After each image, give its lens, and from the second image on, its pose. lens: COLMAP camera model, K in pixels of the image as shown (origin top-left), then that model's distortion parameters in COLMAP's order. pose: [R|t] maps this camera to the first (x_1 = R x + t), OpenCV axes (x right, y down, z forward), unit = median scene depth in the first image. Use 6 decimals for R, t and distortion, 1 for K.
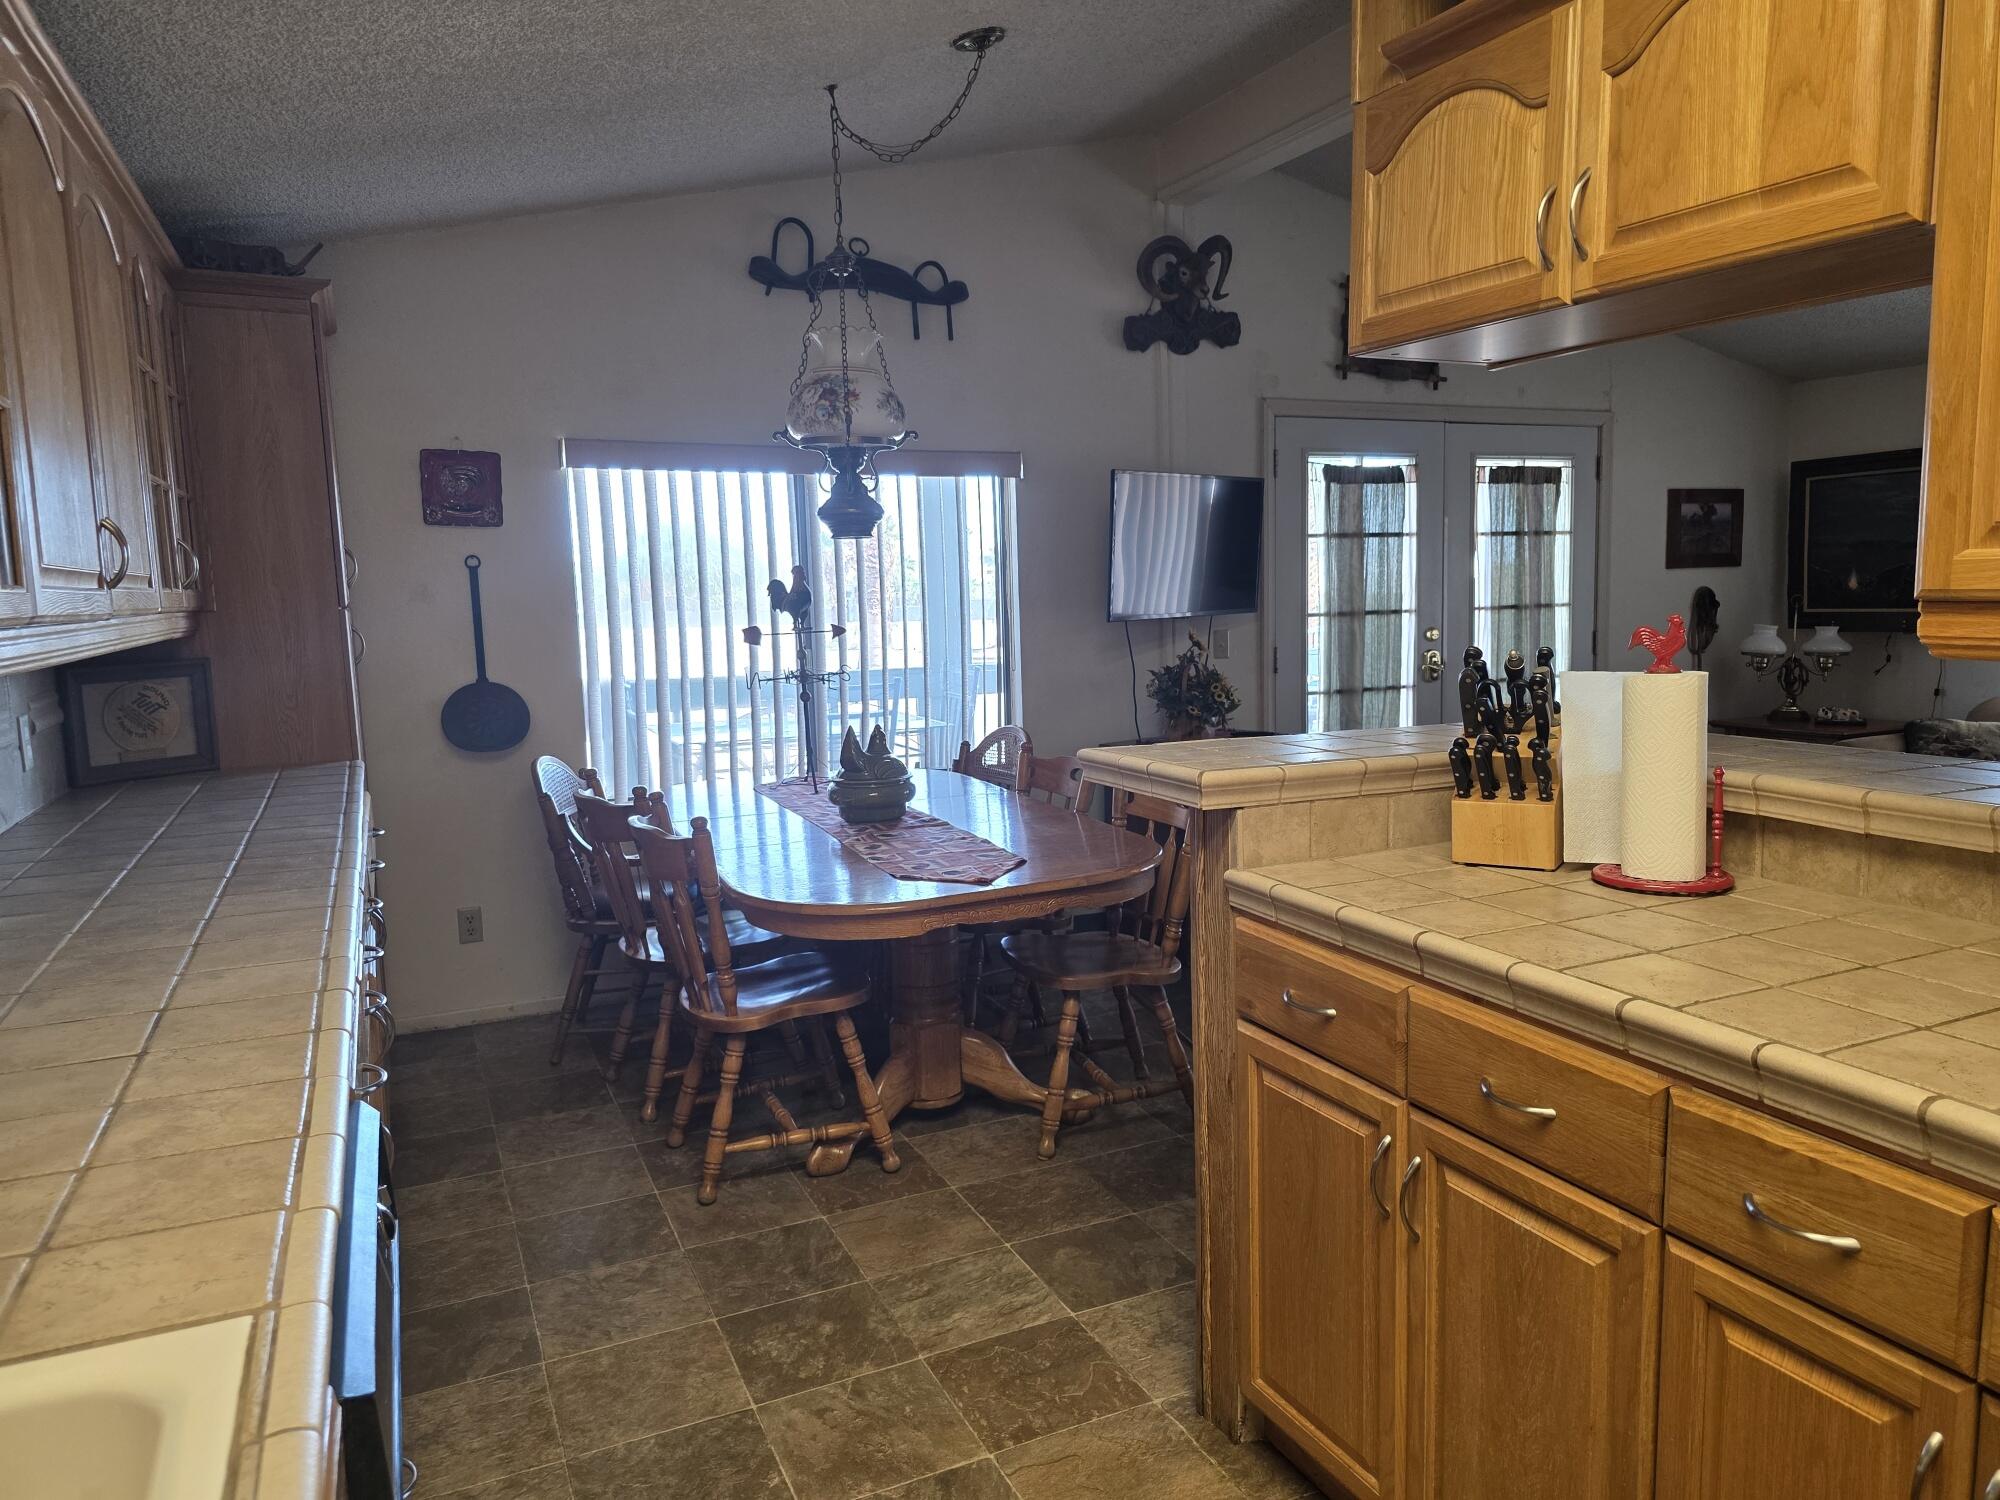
lens RADIAL K [[1353.2, 0, 1027.9], [0, 1353.2, 733.1], [0, 0, 1]] dist [0.054697, -0.053394]
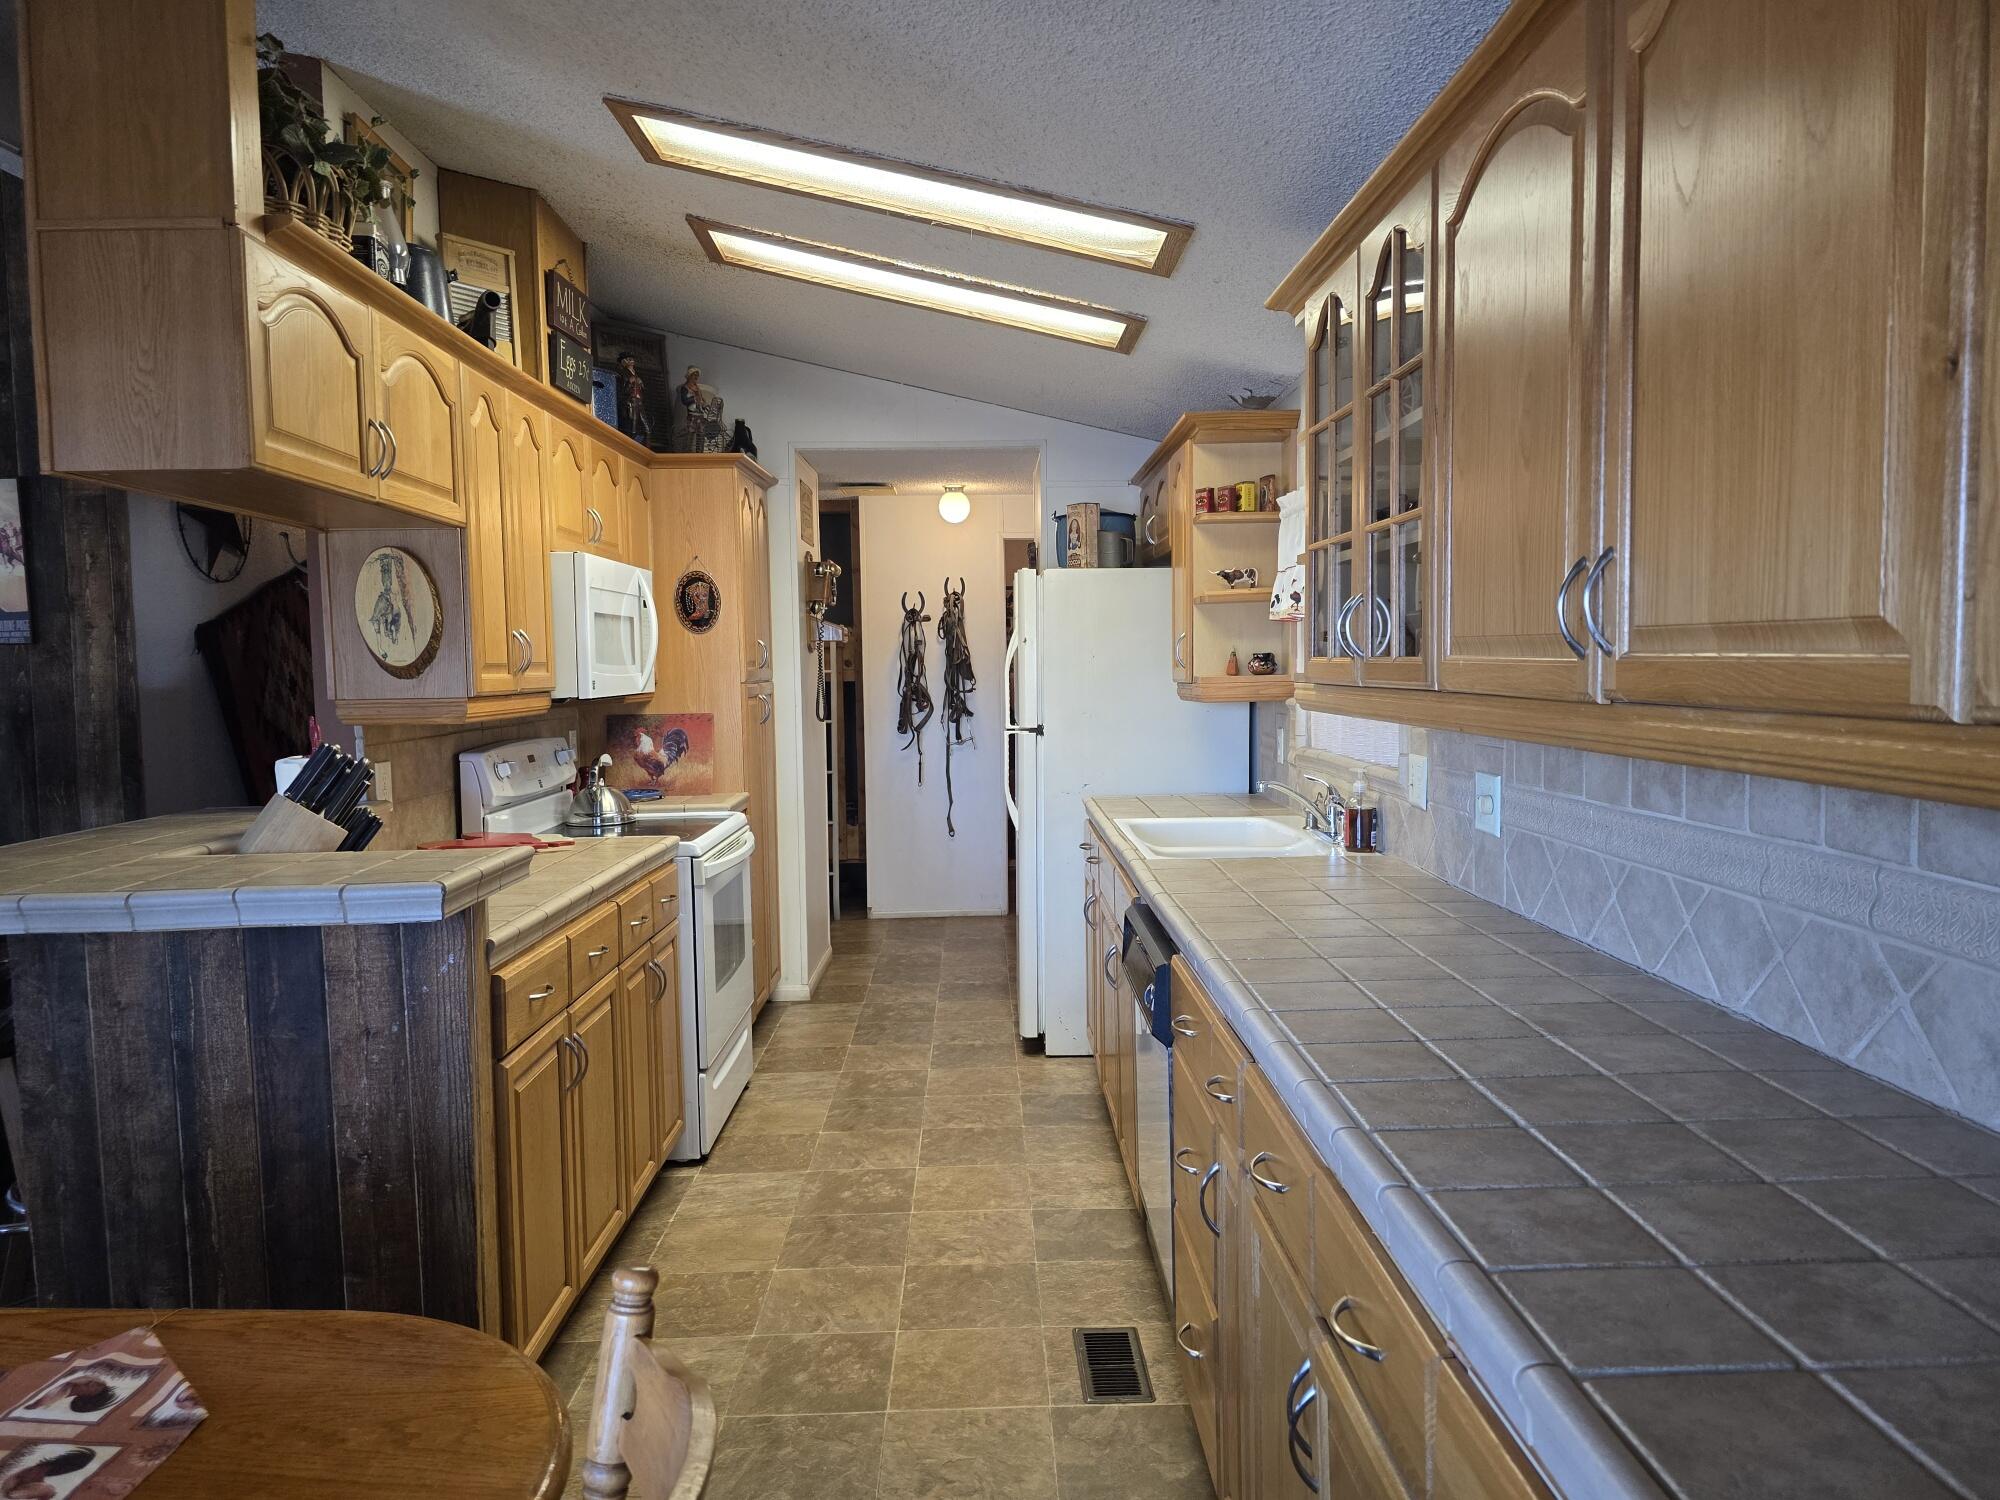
lens RADIAL K [[1353.2, 0, 1010.2], [0, 1353.2, 751.9], [0, 0, 1]] dist [0.054697, -0.053394]
pose [[-0.912975, 0.005798, 0.407974, -0.496666], [0.082804, 0.981725, 0.171349, -0.129796], [-0.399524, 0.190219, -0.896770, 1.202918]]
